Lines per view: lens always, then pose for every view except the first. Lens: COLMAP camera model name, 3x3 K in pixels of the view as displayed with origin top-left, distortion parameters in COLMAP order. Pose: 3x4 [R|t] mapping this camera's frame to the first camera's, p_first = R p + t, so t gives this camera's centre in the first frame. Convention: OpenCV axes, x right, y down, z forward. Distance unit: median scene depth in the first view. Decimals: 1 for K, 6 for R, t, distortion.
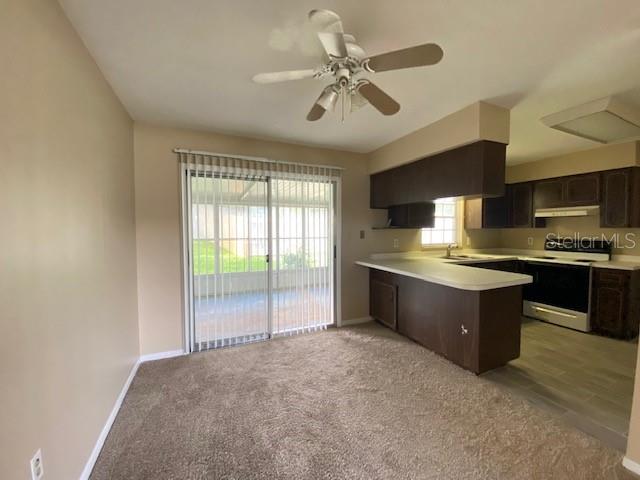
lens RADIAL K [[256.0, 0, 316.6], [0, 256.0, 240.6], [0, 0, 1]] dist [-0.028641, -0.001057]
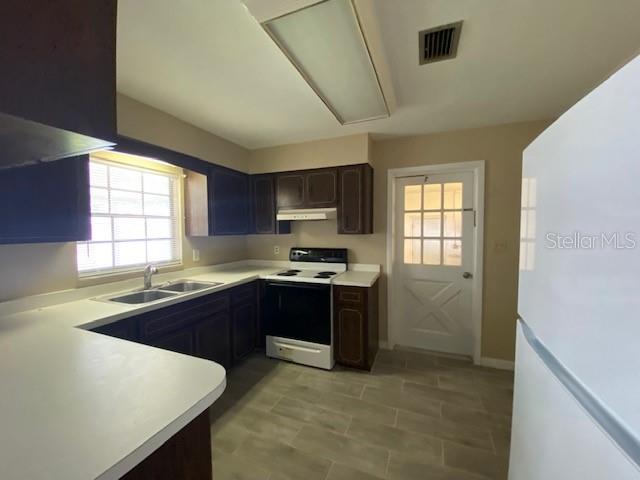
lens RADIAL K [[256.0, 0, 321.0], [0, 256.0, 239.5], [0, 0, 1]] dist [-0.028641, -0.001057]
pose [[0.700767, -0.028265, 0.712830, 0.426349], [0.032285, 0.999448, 0.007892, -0.038641], [-0.712659, 0.017483, 0.701292, 0.373227]]
